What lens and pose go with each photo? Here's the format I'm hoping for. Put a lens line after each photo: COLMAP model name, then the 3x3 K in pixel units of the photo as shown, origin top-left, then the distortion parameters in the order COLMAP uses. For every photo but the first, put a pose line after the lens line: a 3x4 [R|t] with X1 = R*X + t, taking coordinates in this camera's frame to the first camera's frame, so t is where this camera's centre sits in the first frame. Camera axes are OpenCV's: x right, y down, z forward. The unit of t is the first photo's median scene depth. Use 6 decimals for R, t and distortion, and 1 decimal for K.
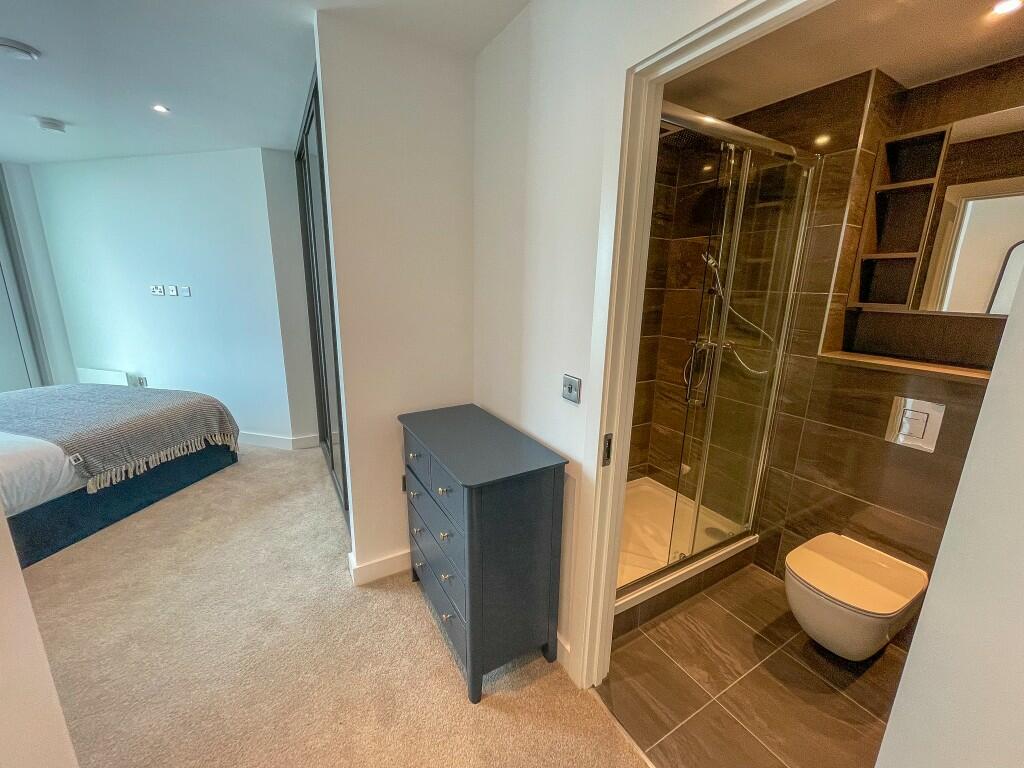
lens RADIAL K [[411.8, 0, 510.3], [0, 411.8, 382.2], [0, 0, 1]] dist [-0.001395, -0.000013]
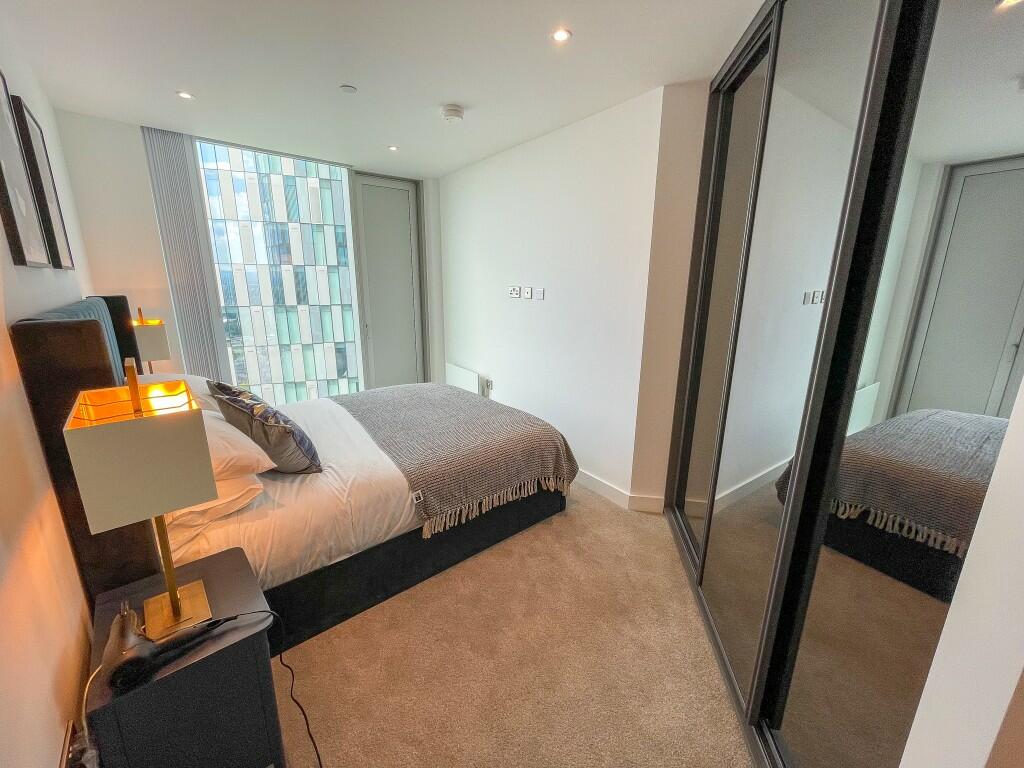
lens RADIAL K [[411.8, 0, 510.3], [0, 411.8, 382.2], [0, 0, 1]] dist [-0.001395, -0.000013]
pose [[0.772584, 0.137904, -0.619755, -0.343899], [-0.137997, 0.989264, 0.048099, -0.086628], [0.619735, 0.048364, 0.783320, 0.363959]]
